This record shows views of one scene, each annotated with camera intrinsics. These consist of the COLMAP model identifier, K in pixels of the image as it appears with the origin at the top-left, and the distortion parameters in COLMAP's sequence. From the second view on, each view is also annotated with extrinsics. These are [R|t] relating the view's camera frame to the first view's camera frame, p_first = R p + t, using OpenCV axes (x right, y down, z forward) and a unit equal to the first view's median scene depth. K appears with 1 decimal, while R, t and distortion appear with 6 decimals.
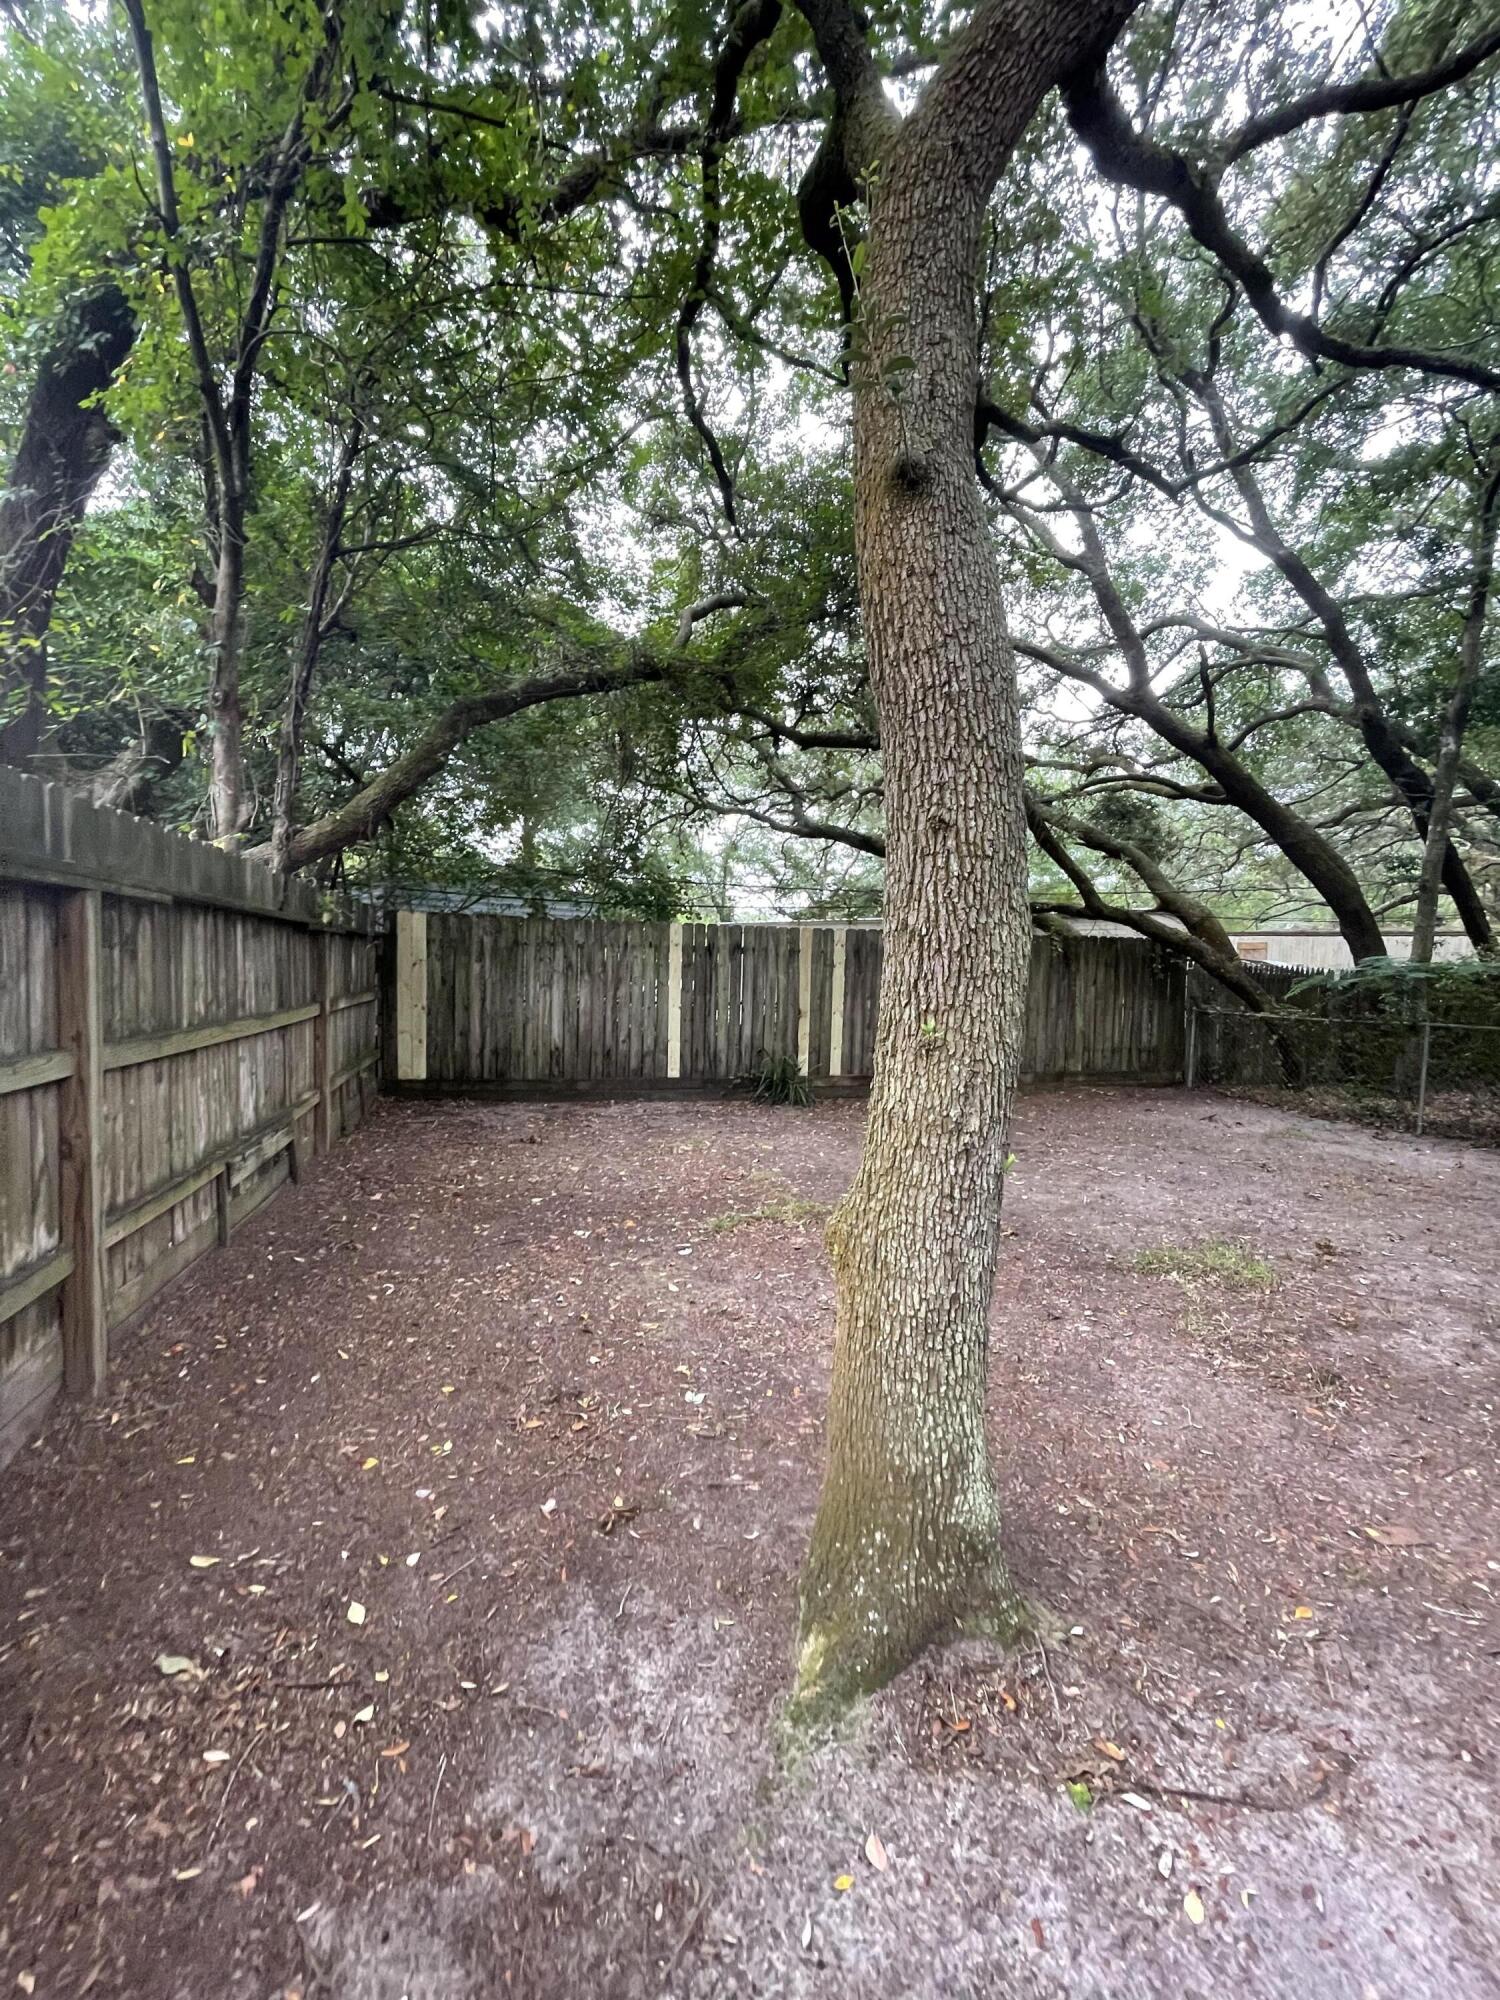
lens RADIAL K [[811.7, 0, 753.7], [0, 811.7, 999.8], [0, 0, 1]] dist [-0.006906, 0.003301]
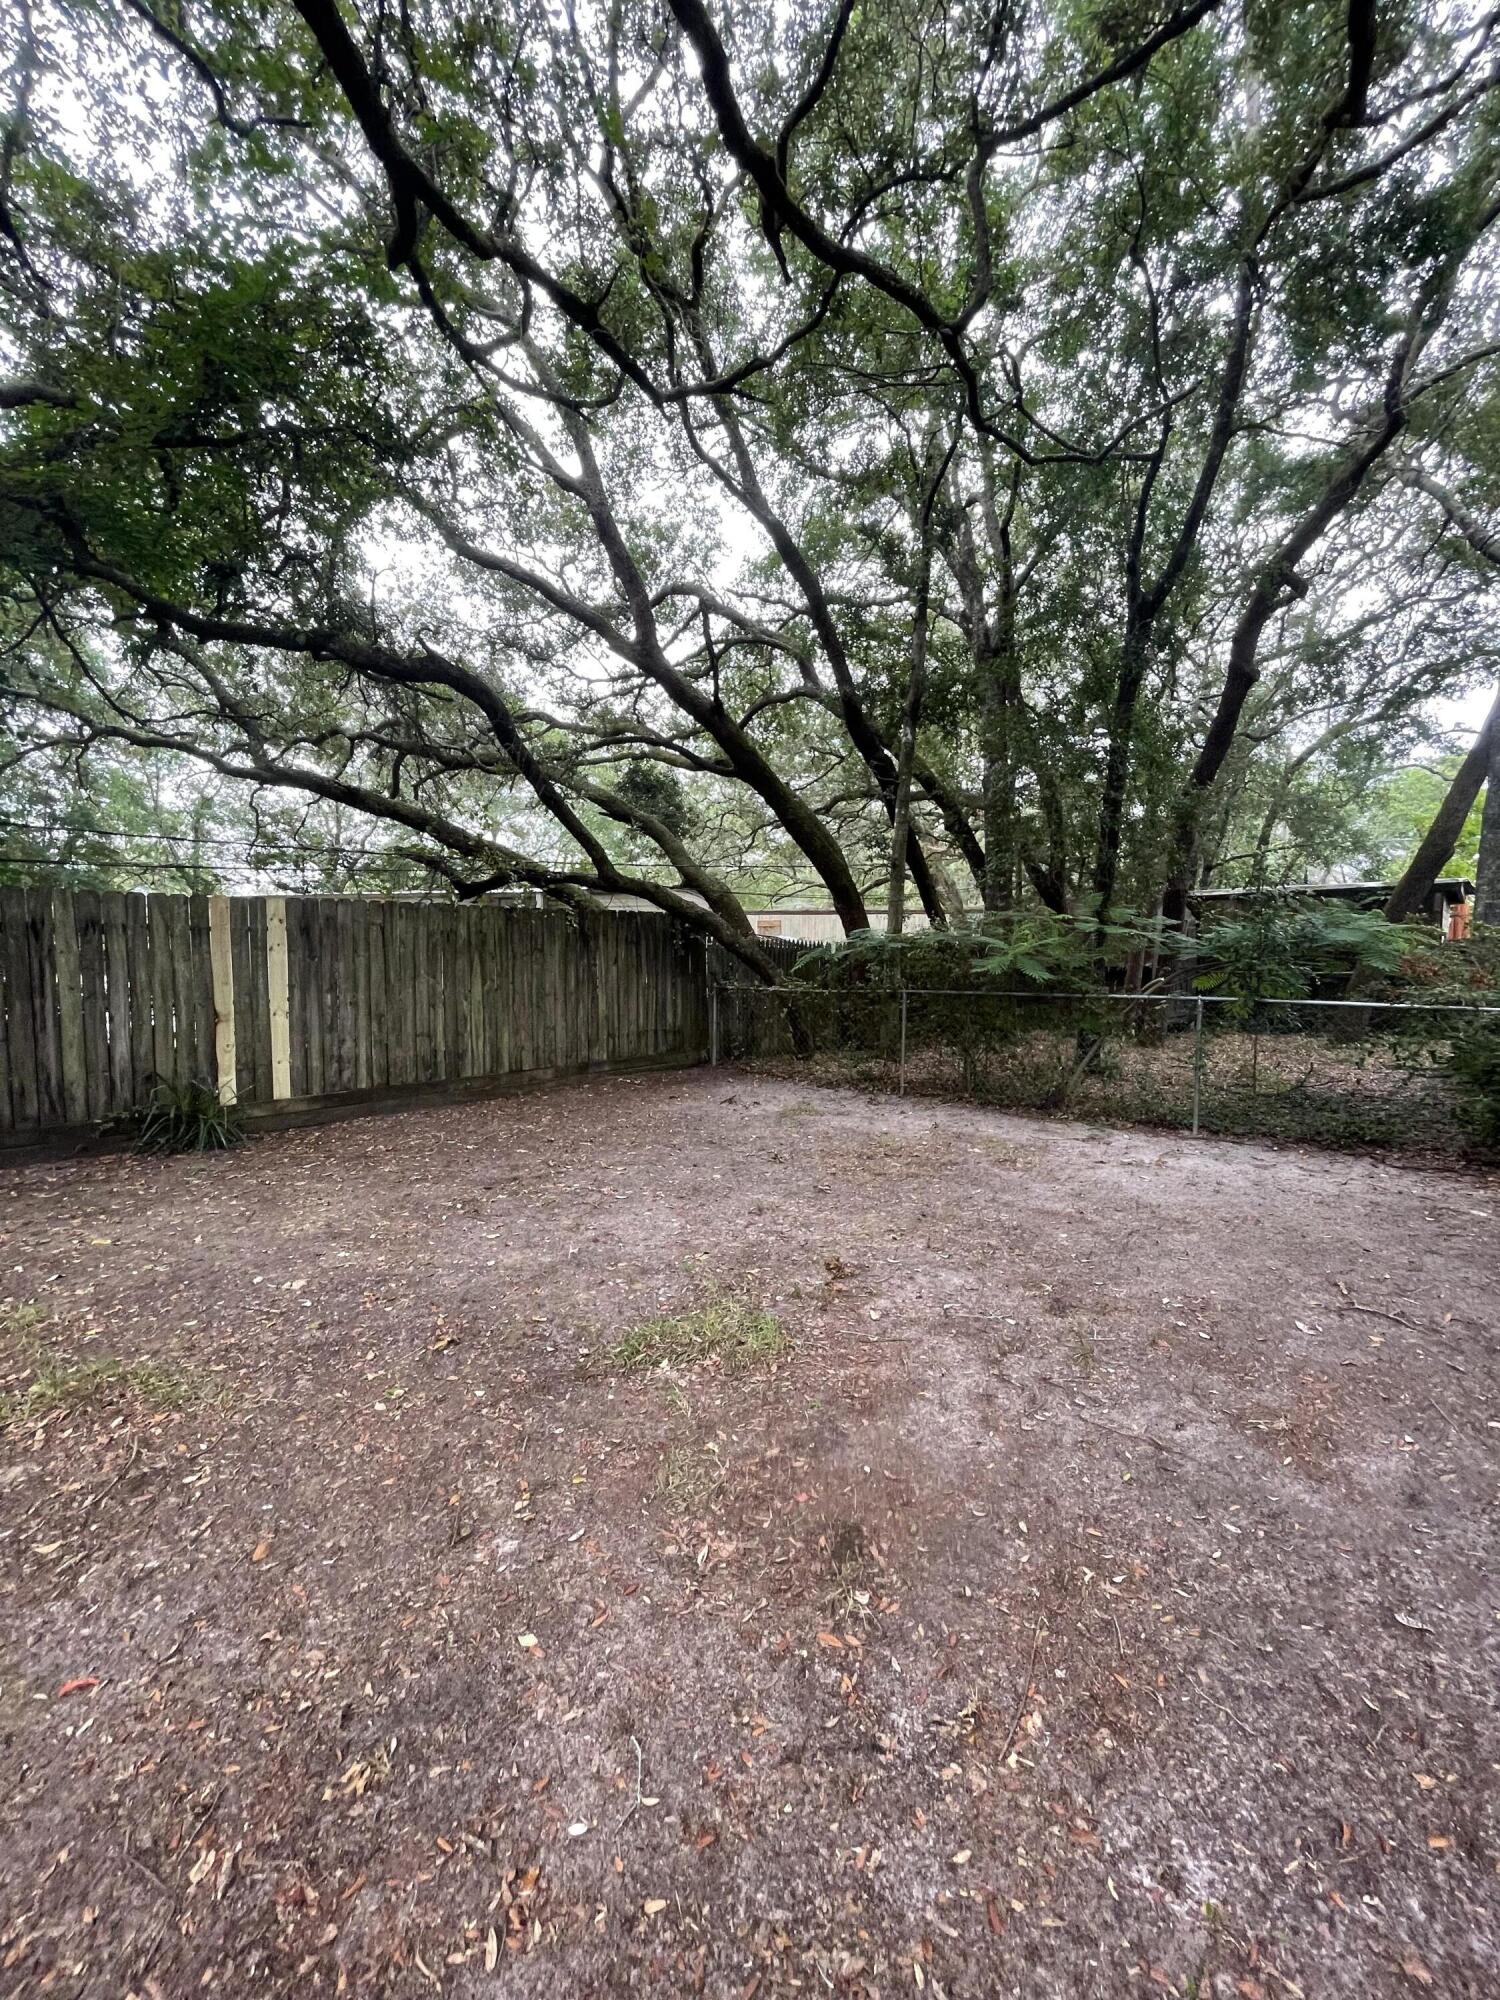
lens RADIAL K [[811.7, 0, 753.7], [0, 811.7, 999.8], [0, 0, 1]] dist [-0.006906, 0.003301]
pose [[0.864482, -0.053683, 0.499789, 0.107611], [0.042455, 0.998526, 0.033819, -0.002891], [-0.500868, -0.008017, 0.865487, 0.148771]]
